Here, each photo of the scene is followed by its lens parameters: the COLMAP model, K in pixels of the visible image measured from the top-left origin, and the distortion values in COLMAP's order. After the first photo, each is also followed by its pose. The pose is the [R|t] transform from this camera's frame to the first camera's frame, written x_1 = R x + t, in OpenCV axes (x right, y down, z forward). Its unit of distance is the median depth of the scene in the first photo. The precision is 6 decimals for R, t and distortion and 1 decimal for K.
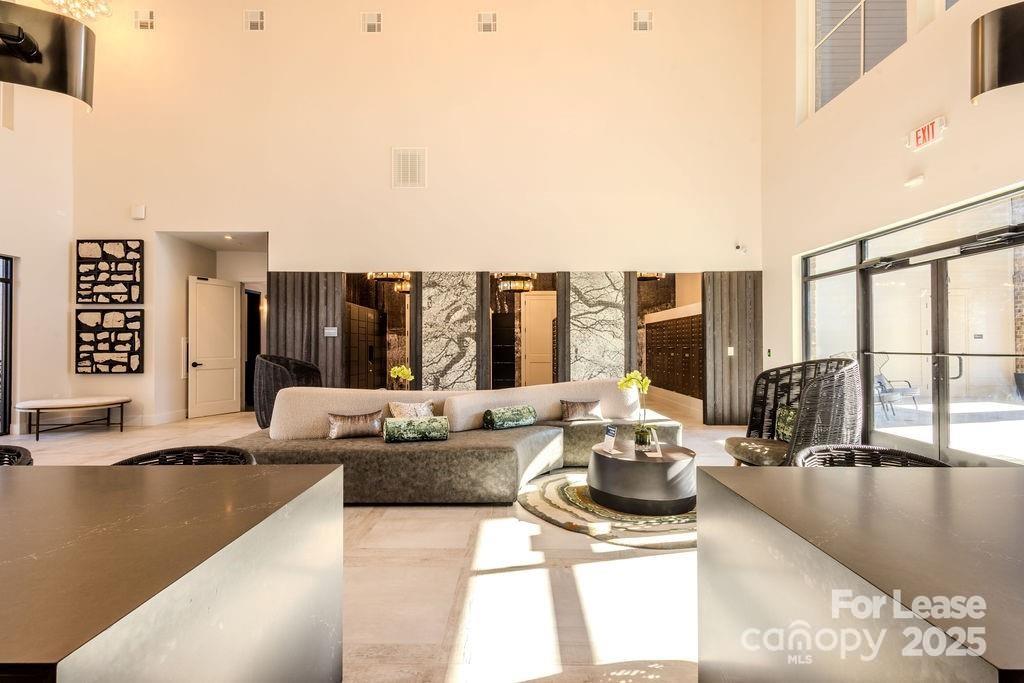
lens RADIAL K [[470.7, 0, 512.3], [0, 470.7, 344.5], [0, 0, 1]] dist [0.000794, -0.002673]
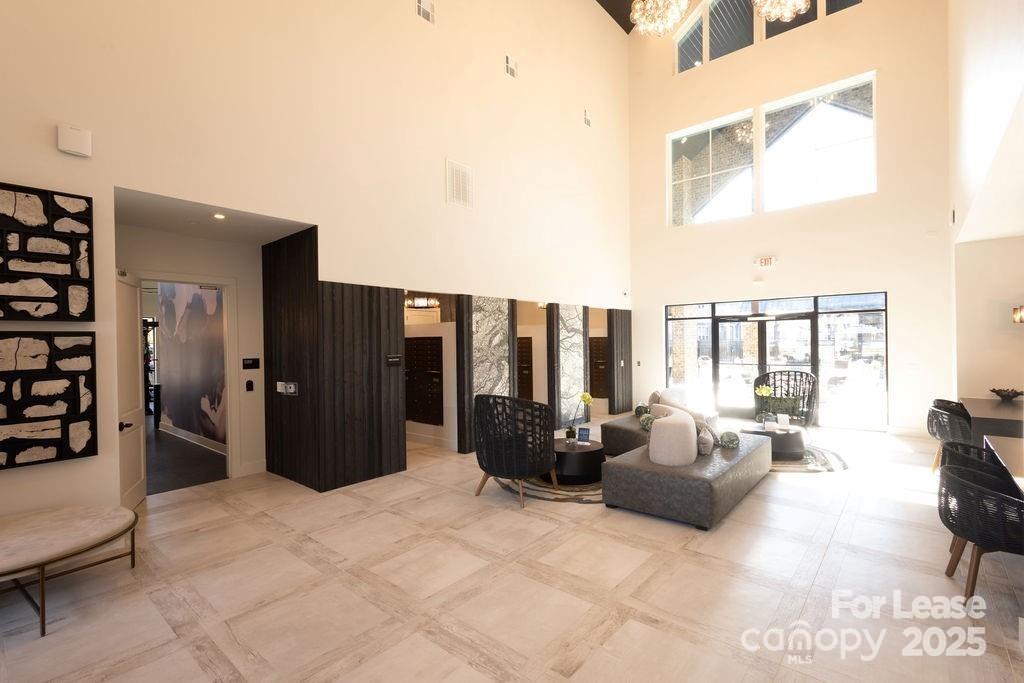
lens RADIAL K [[470.7, 0, 513.8], [0, 470.7, 339.5], [0, 0, 1]] dist [0.000794, -0.002673]
pose [[0.639750, -0.005363, 0.768565, -0.891034], [0.004600, 0.999984, 0.003149, -0.066298], [-0.768570, 0.001521, 0.639764, 0.309864]]
